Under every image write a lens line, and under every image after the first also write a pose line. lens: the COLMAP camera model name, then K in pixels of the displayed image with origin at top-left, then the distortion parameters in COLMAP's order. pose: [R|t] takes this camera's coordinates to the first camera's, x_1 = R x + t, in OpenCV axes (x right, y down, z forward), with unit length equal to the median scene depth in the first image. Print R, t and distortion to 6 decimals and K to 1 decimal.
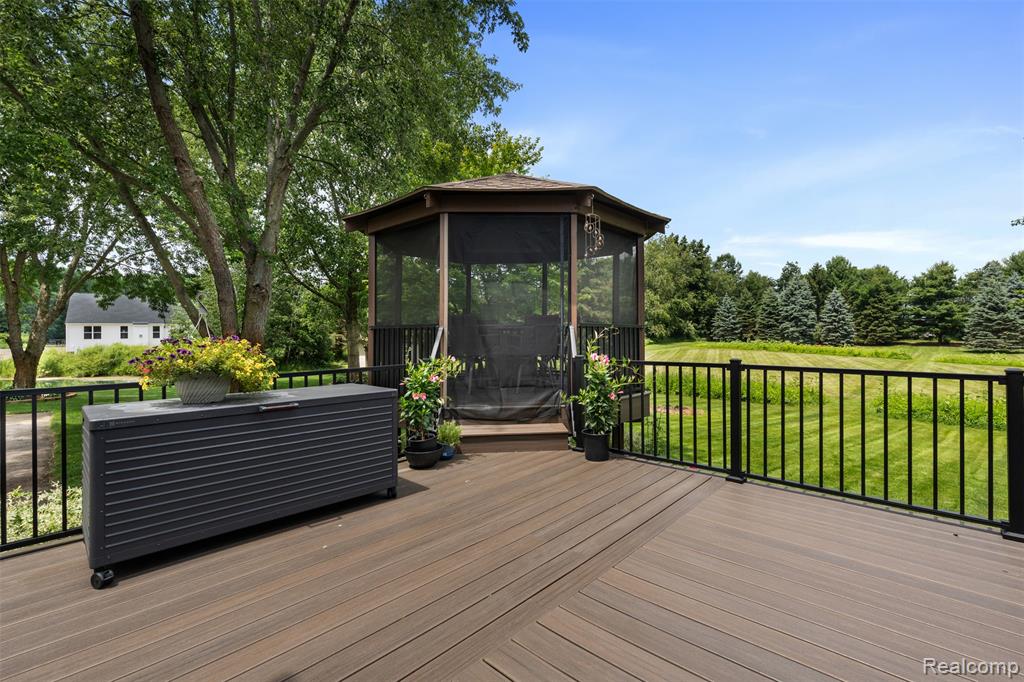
lens RADIAL K [[453.7, 0, 513.1], [0, 453.7, 333.1], [0, 0, 1]] dist [0.000954, 0.000134]
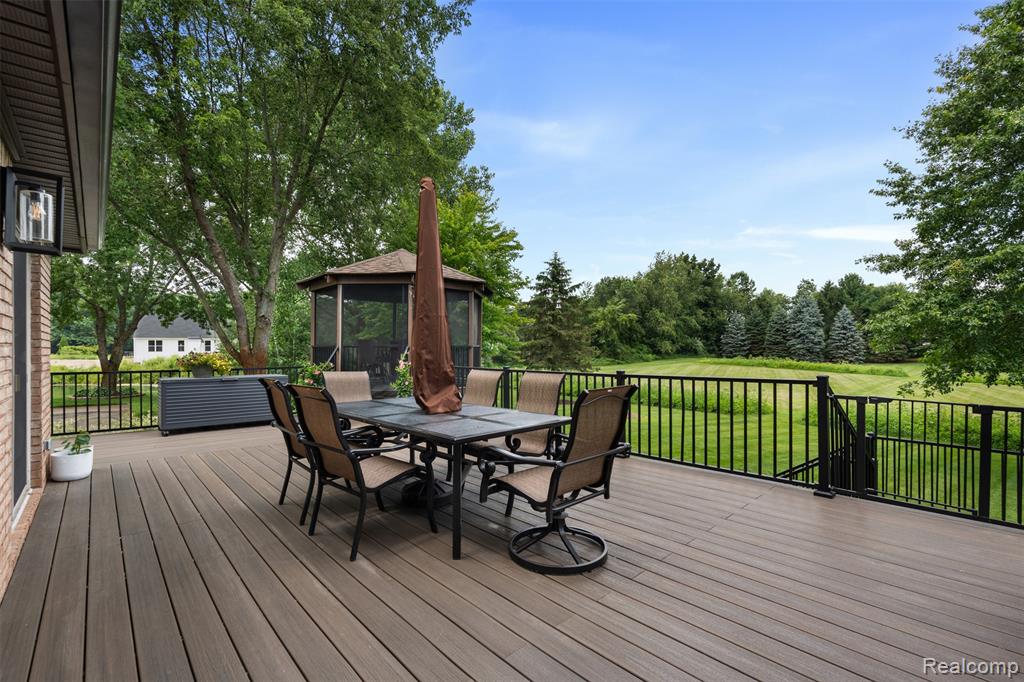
lens RADIAL K [[453.7, 0, 514.8], [0, 453.7, 349.4], [0, 0, 1]] dist [0.000954, 0.000134]
pose [[0.997092, 0.006000, -0.075976, 0.062931], [-0.005793, 0.999979, 0.002954, -0.000881], [0.075992, -0.002505, 0.997105, -0.070534]]
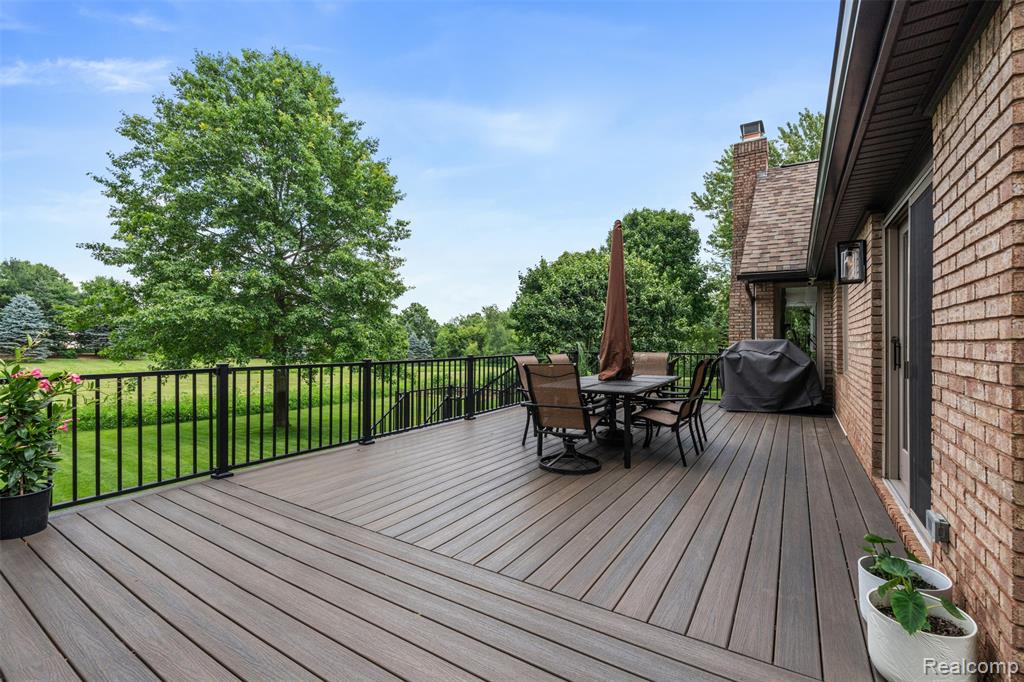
lens RADIAL K [[453.7, 0, 504.6], [0, 453.7, 342.1], [0, 0, 1]] dist [0.000954, 0.000134]
pose [[-0.172440, 0.005733, 0.985003, -0.047284], [-0.001948, 0.999979, -0.006161, 0.000866], [-0.985018, -0.002981, -0.172425, 0.036342]]
